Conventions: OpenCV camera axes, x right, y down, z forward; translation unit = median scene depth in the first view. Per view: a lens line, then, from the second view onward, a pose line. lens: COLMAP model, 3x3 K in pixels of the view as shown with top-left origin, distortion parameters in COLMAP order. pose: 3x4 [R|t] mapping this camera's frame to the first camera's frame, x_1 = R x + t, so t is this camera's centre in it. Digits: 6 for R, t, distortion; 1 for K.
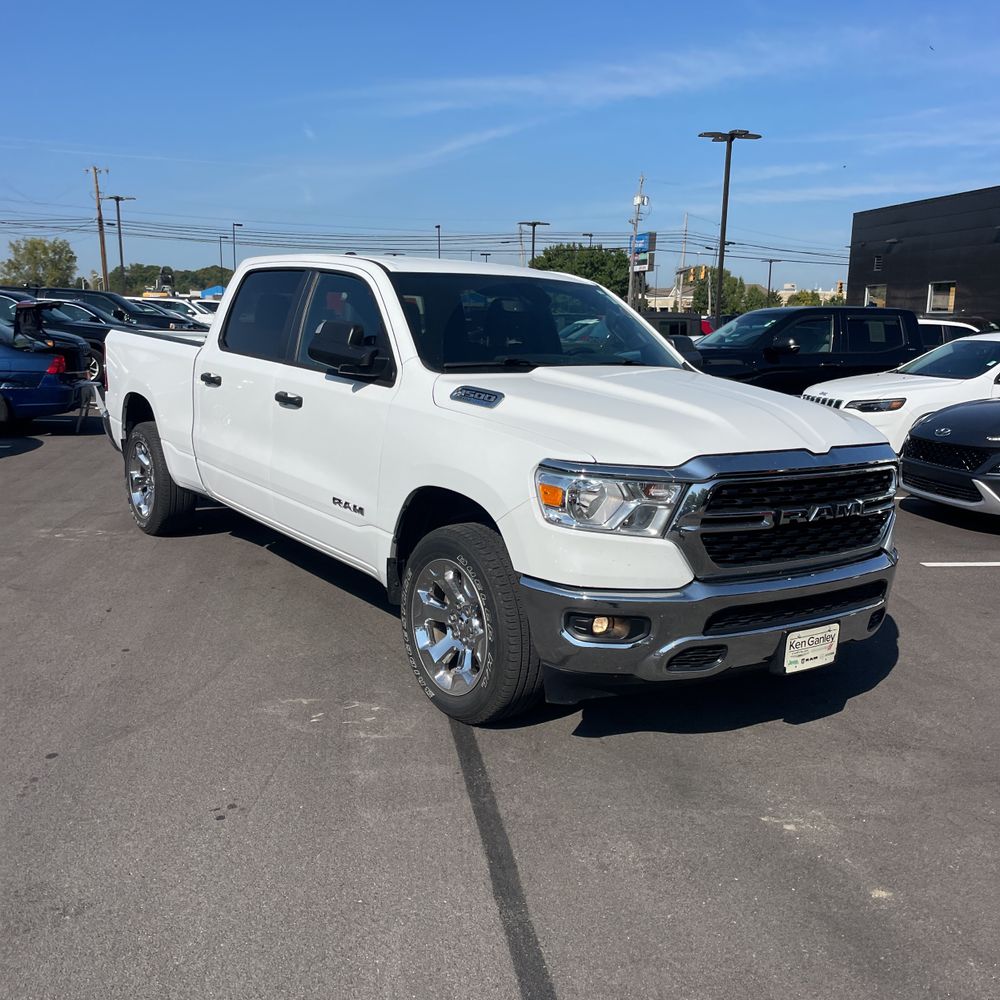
lens RADIAL K [[1014.0, 0, 478.8], [0, 1014.0, 517.8], [0, 0, 1]] dist [0.080645, -0.115649]
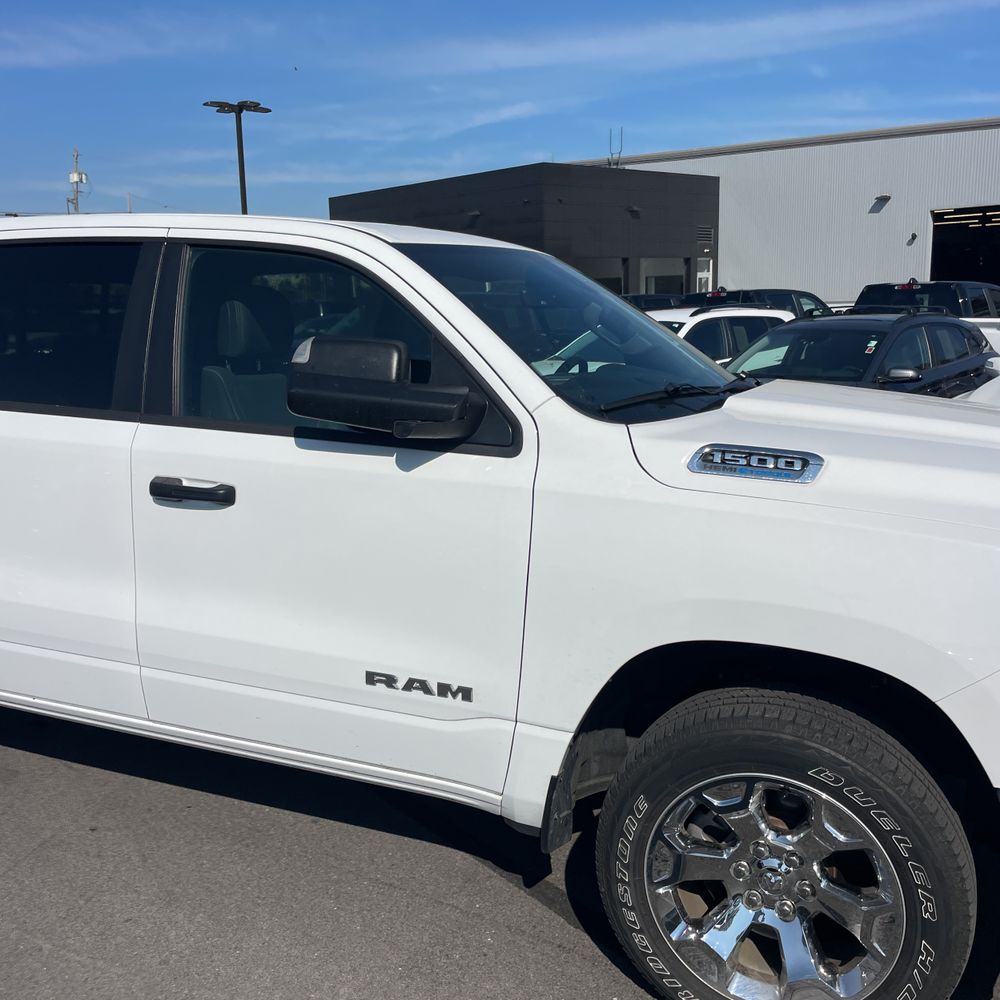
lens RADIAL K [[1028.9, 0, 513.6], [0, 1028.9, 488.0], [0, 0, 1]] dist [0.084225, -0.119523]
pose [[0.849298, -0.125200, 0.512852, -0.222390], [0.133989, 0.990781, 0.019986, -0.074885], [-0.510626, 0.051743, 0.858244, 0.326860]]
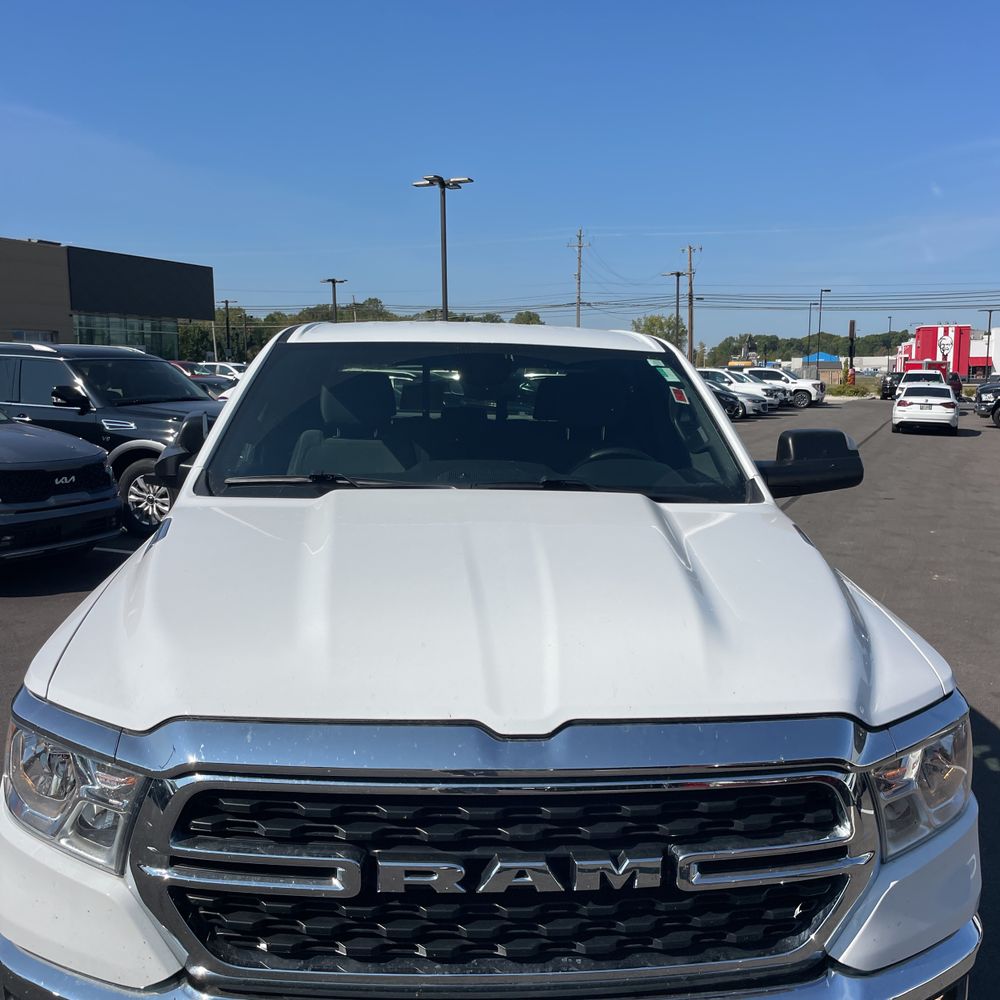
lens RADIAL K [[1005.1, 0, 503.0], [0, 1005.1, 518.9], [0, 0, 1]] dist [0.104119, -0.171761]
pose [[0.851169, 0.059015, -0.521564, 0.279445], [-0.090678, 0.995252, -0.035371, -0.071117], [0.517000, 0.077401, 0.852479, 0.320085]]
